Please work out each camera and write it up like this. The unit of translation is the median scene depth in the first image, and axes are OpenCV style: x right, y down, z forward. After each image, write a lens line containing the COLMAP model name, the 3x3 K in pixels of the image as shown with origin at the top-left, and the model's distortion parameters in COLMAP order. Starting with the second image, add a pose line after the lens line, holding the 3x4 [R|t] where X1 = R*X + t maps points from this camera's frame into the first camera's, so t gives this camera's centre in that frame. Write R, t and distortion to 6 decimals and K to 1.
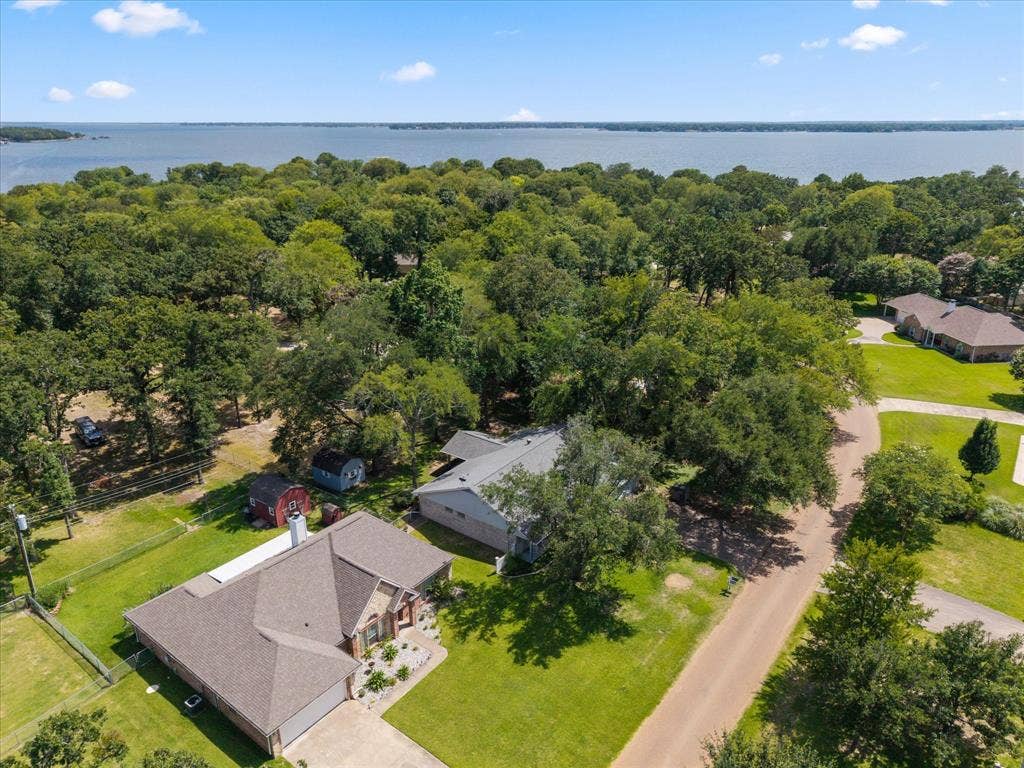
lens RADIAL K [[708.1, 0, 512.0], [0, 708.1, 384.0], [0, 0, 1]] dist [0.004145, 0.001375]
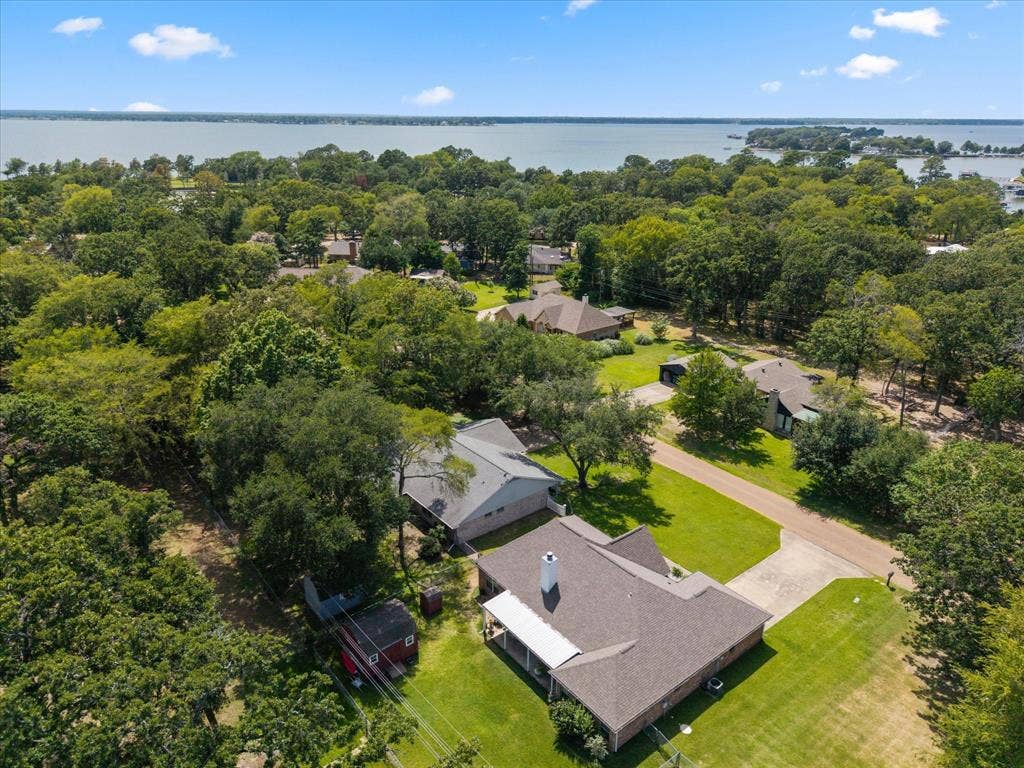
lens RADIAL K [[708.1, 0, 512.0], [0, 708.1, 384.0], [0, 0, 1]] dist [0.004145, 0.001375]
pose [[0.243908, -0.357692, 0.901424, -1.160318], [0.338039, 0.902560, 0.266676, -0.318070], [-0.908977, 0.239672, 0.341055, 0.691616]]
